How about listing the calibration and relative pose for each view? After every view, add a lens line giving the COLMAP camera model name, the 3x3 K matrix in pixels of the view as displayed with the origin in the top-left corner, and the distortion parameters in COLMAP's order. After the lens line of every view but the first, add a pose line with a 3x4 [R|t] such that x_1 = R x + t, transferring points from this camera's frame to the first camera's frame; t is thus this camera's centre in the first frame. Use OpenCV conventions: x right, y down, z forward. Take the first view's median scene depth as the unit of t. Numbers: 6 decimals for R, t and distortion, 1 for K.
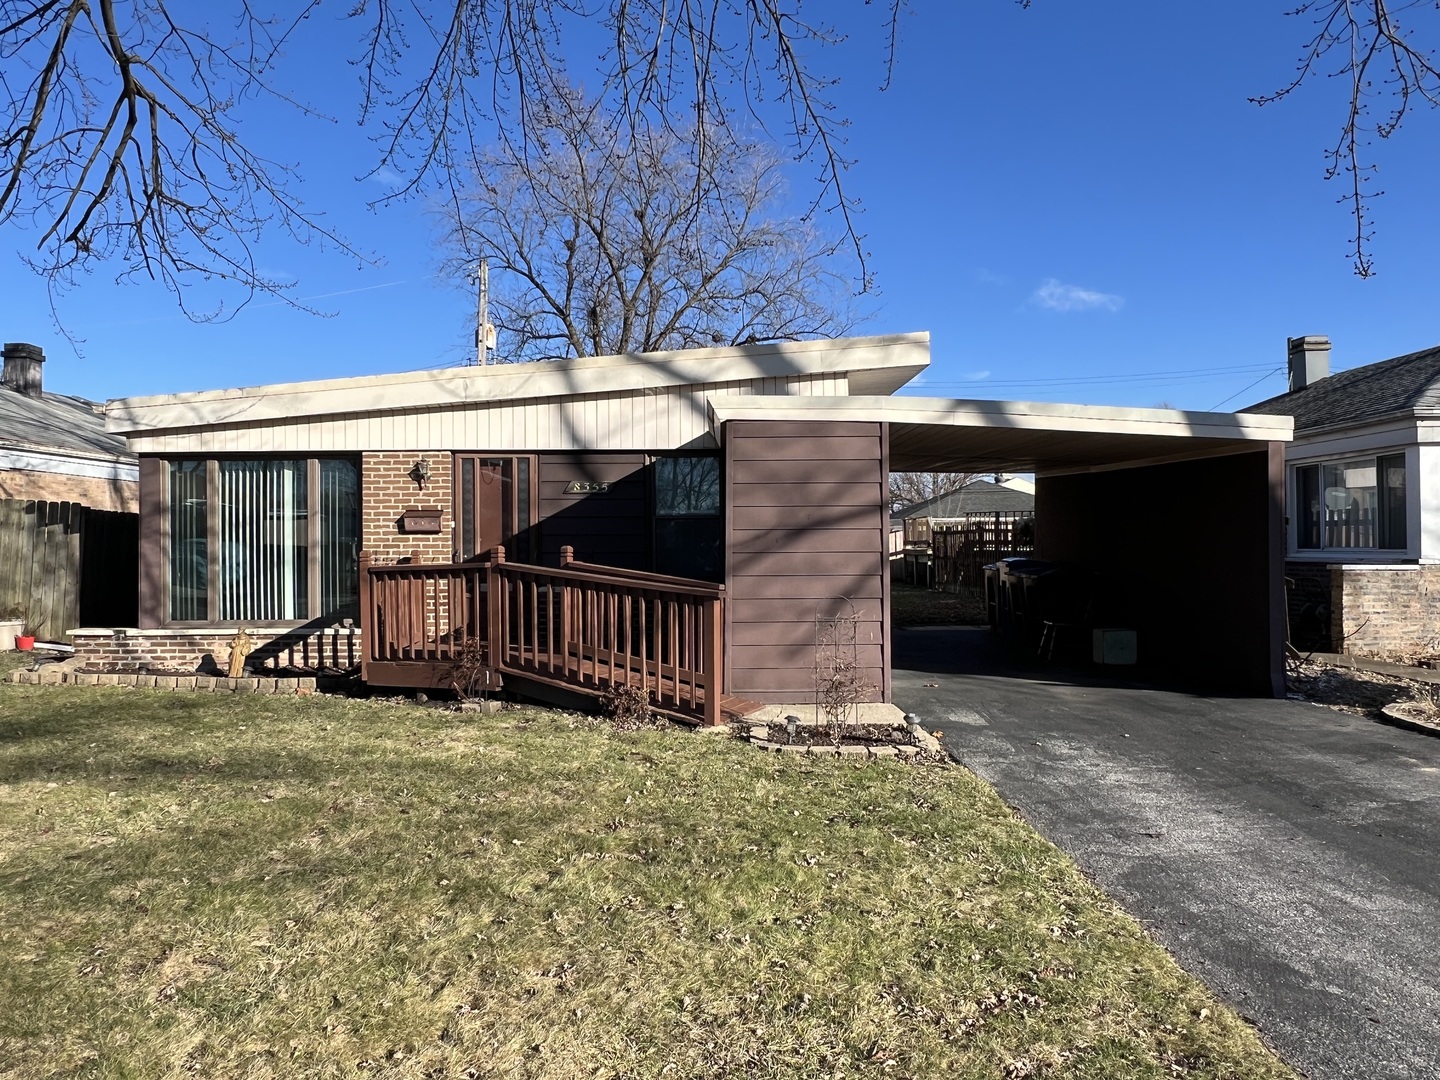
lens RADIAL K [[974.2, 0, 717.0], [0, 974.2, 534.8], [0, 0, 1]] dist [0.000188, -0.010216]
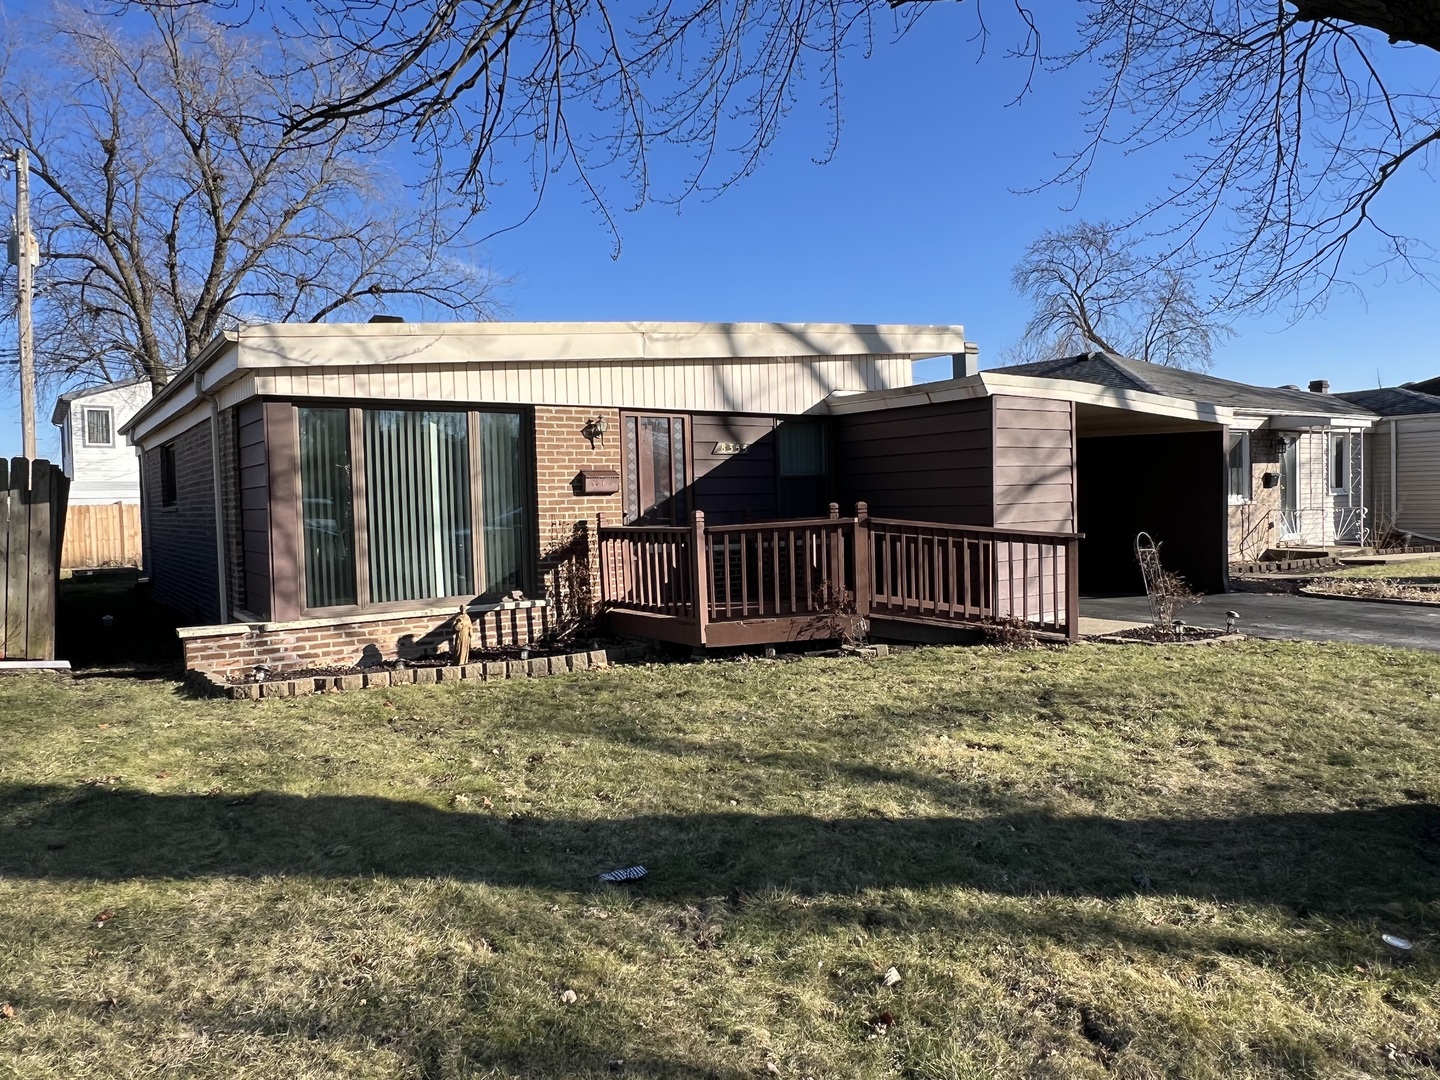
lens RADIAL K [[974.2, 0, 714.0], [0, 974.2, 544.4], [0, 0, 1]] dist [0.000188, -0.010216]
pose [[0.822499, -0.041316, 0.567264, -0.747227], [0.016167, 0.998653, 0.049295, 0.001823], [-0.568537, -0.031374, 0.822059, 0.159045]]
